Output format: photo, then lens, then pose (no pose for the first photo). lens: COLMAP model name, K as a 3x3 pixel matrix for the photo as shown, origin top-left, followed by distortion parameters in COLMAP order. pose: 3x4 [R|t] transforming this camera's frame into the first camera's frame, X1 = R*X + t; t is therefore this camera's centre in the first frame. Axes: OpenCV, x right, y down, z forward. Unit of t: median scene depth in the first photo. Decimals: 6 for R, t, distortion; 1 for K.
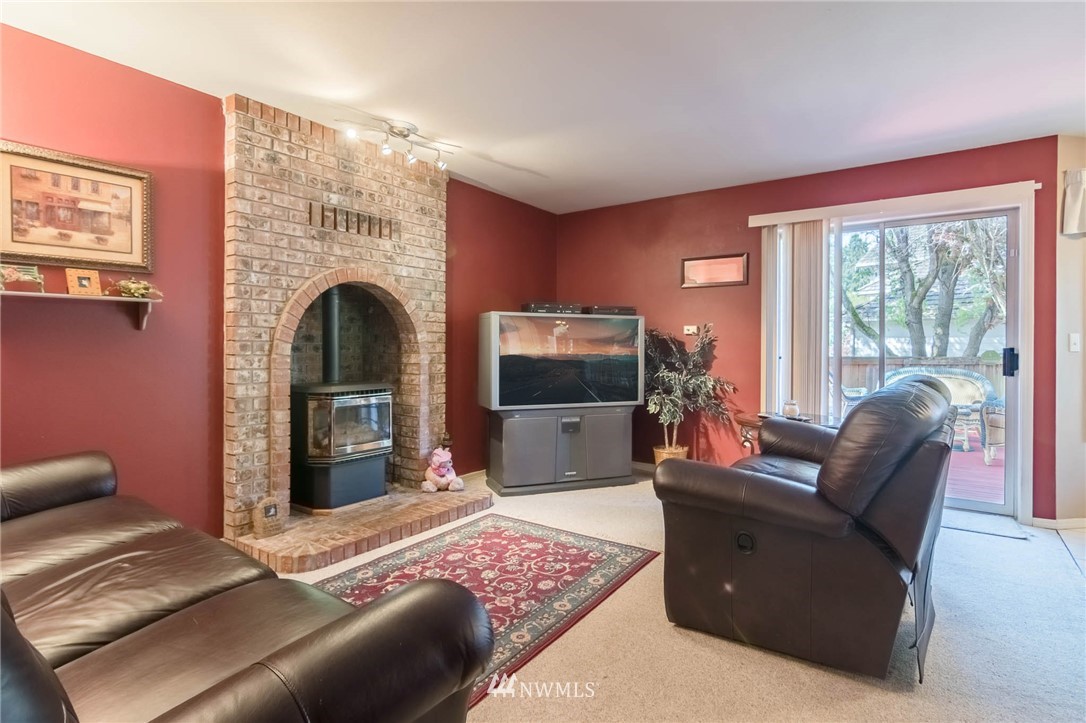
lens RADIAL K [[557.6, 0, 544.2], [0, 557.6, 350.9], [0, 0, 1]] dist [0.015151, 0.002884]
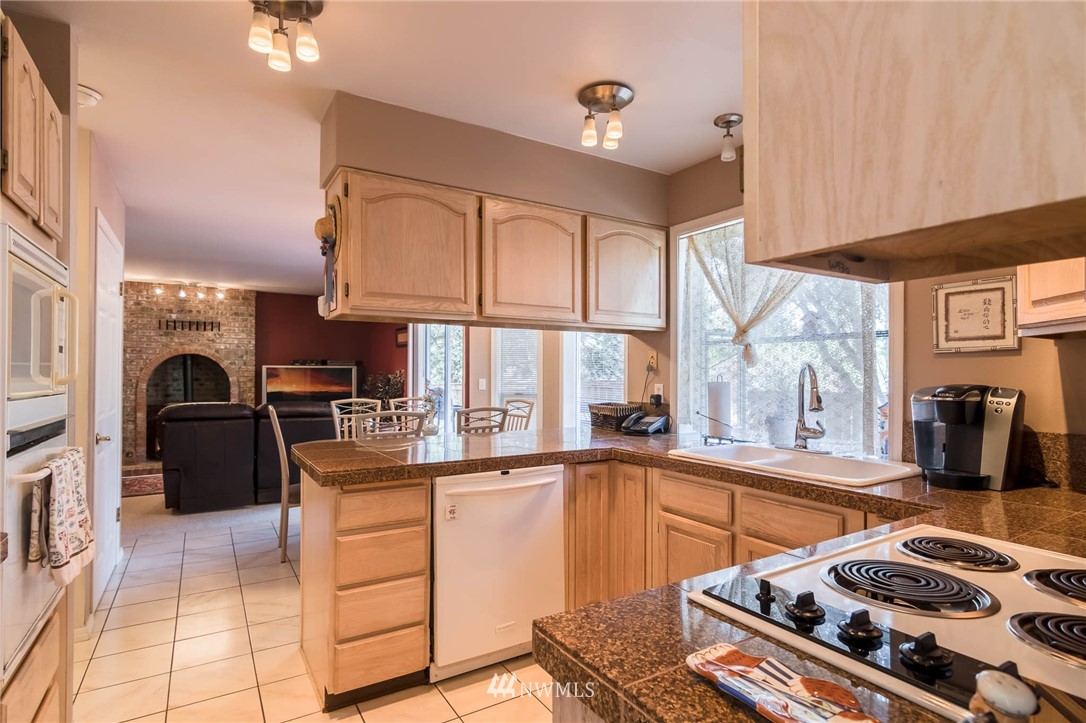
lens RADIAL K [[557.6, 0, 538.4], [0, 557.6, 370.4], [0, 0, 1]] dist [0.015151, 0.002884]
pose [[0.922023, -0.000635, -0.387133, 1.718875], [-0.005537, 0.999875, -0.014827, -0.037354], [0.387094, 0.015815, 0.921904, -0.439442]]
